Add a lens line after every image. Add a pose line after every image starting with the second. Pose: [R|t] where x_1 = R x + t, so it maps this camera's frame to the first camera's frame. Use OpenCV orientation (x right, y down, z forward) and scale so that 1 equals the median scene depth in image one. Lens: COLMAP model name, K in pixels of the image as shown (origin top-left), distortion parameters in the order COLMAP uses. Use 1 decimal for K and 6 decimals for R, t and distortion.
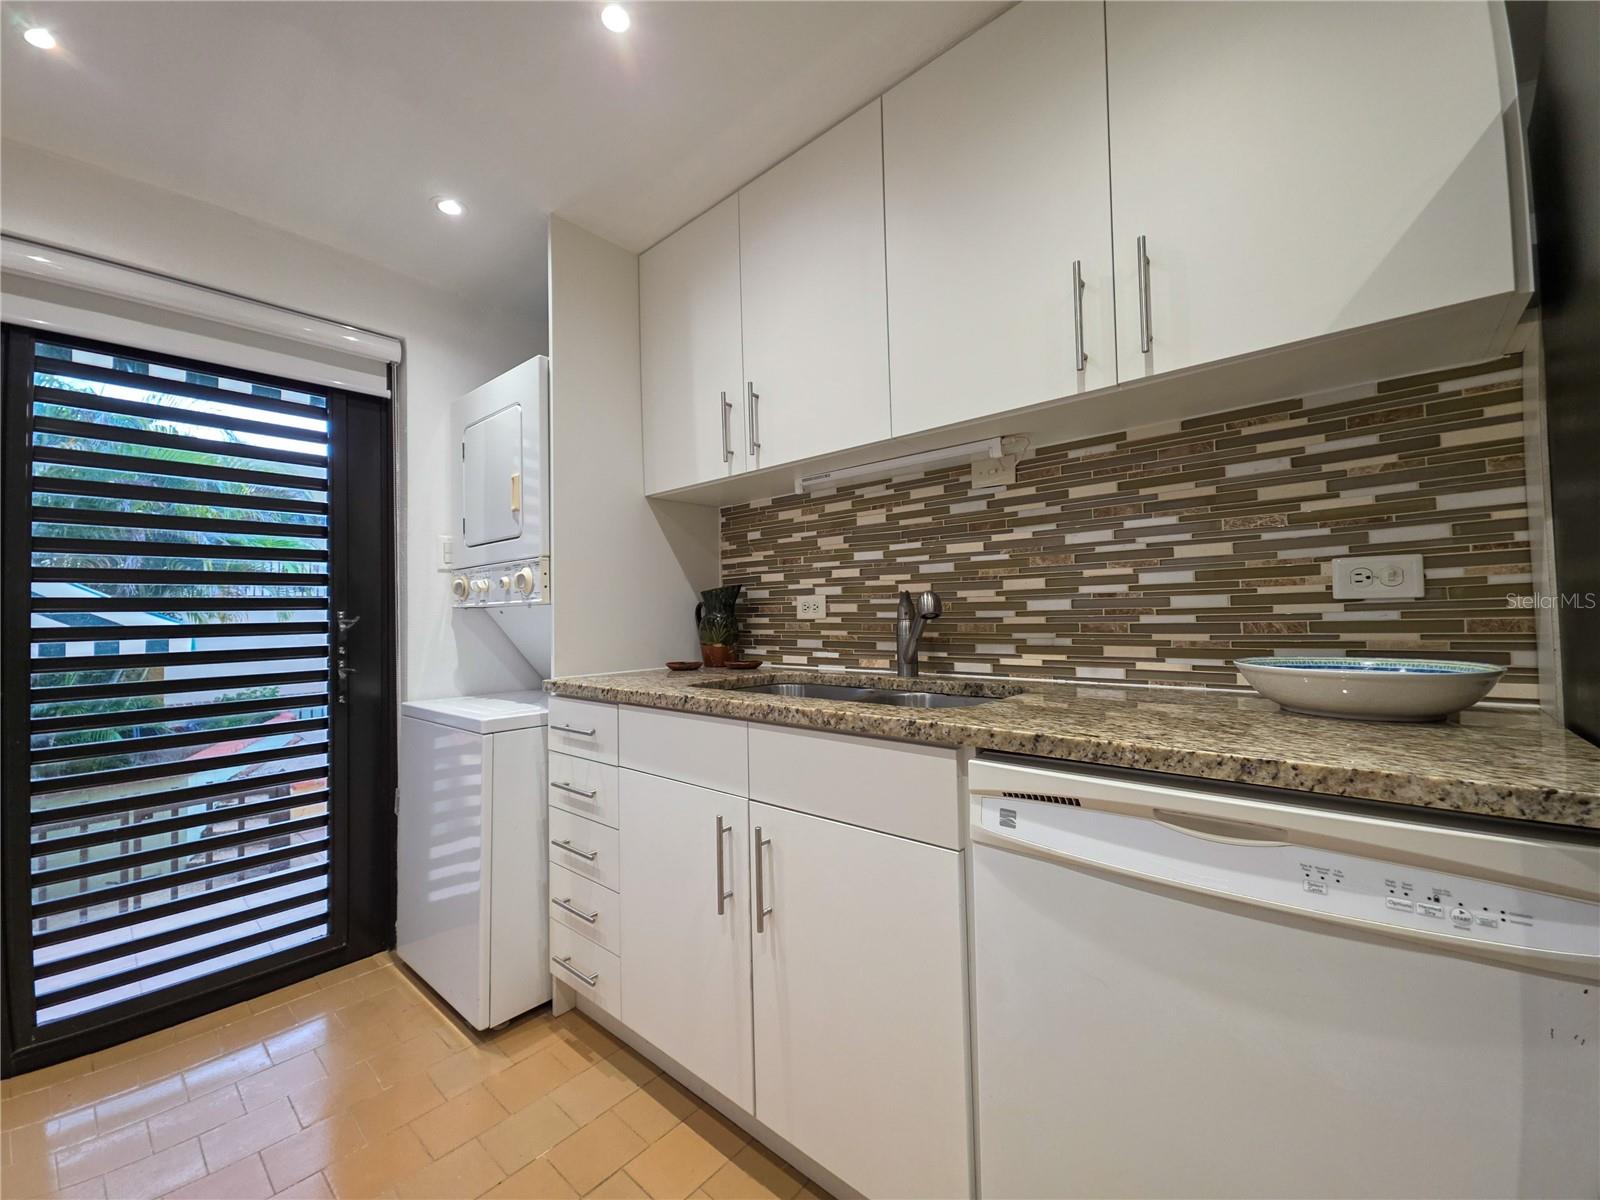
lens RADIAL K [[644.2, 0, 822.2], [0, 644.2, 599.3], [0, 0, 1]] dist [0.012568, -0.006287]
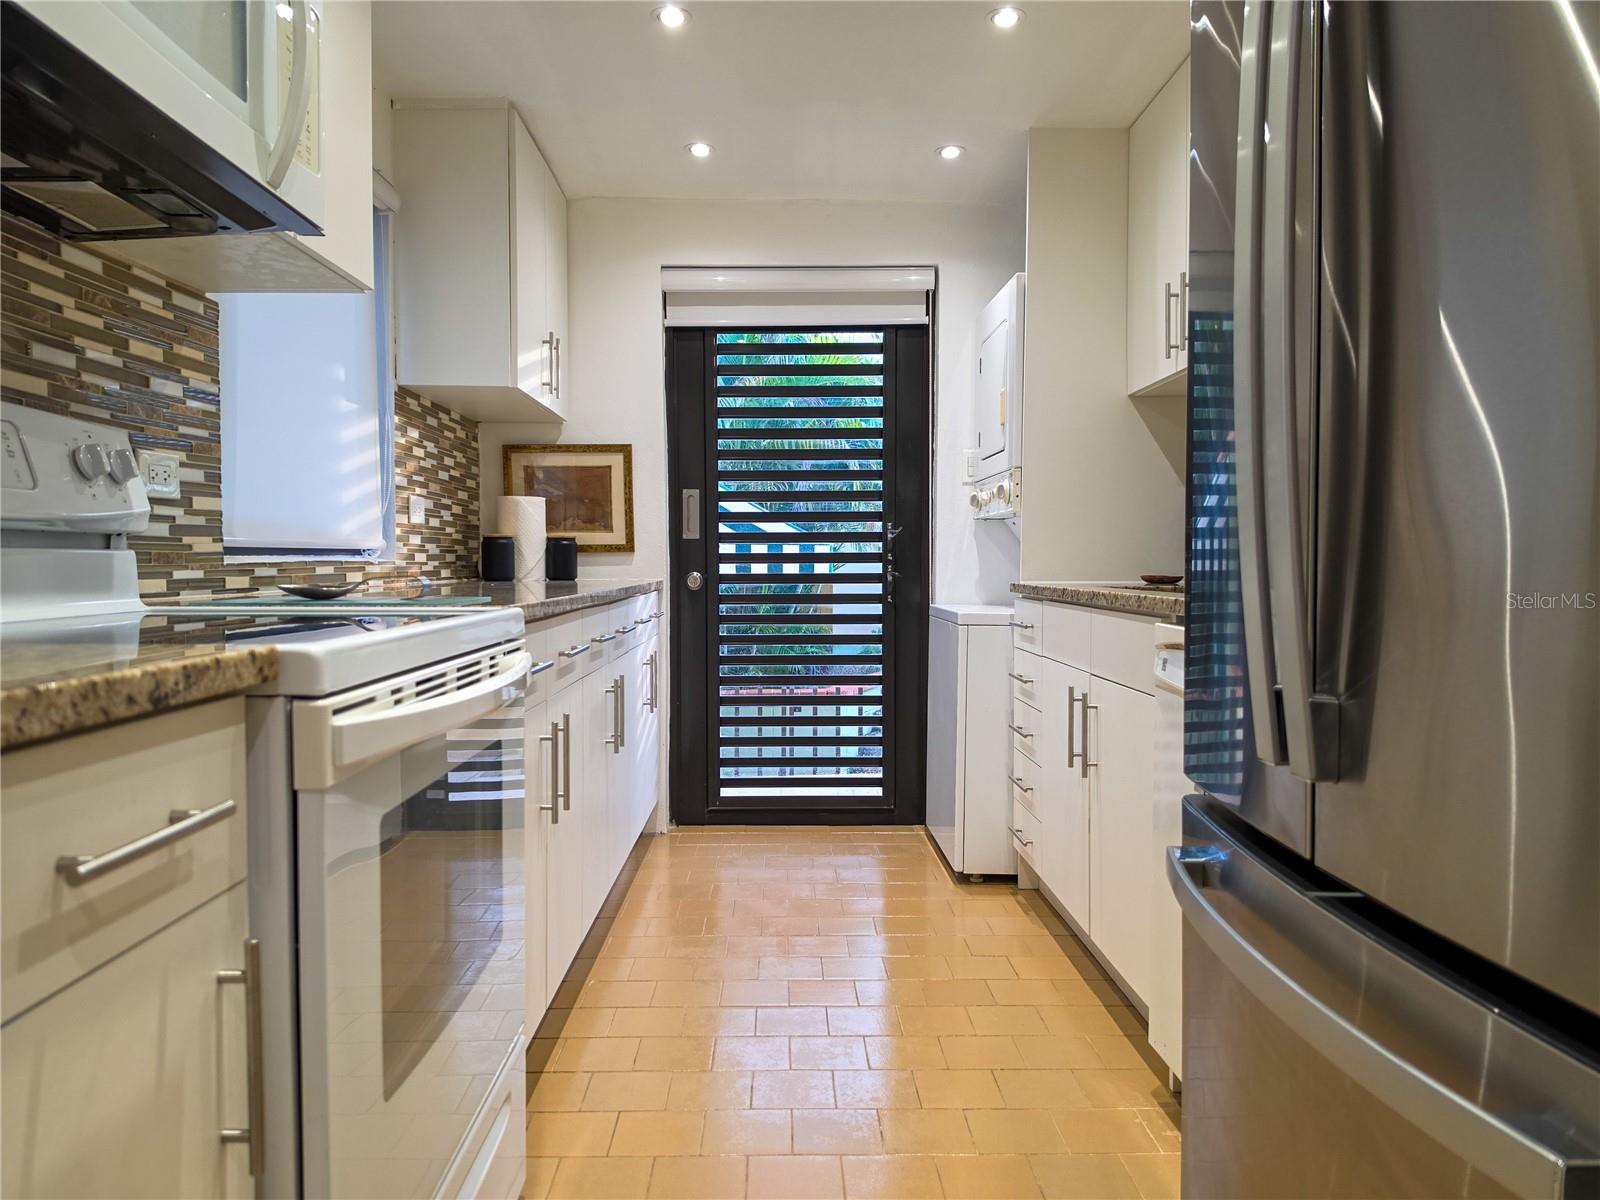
lens RADIAL K [[1102.9, 0, 788.6], [0, 1102.9, 607.3], [0, 0, 1]] dist [0.089109, -0.128555]
pose [[0.662873, 0.050861, -0.747002, 0.665710], [0.007705, 0.997174, 0.074732, 0.022020], [0.748692, -0.055293, 0.660608, -0.479011]]
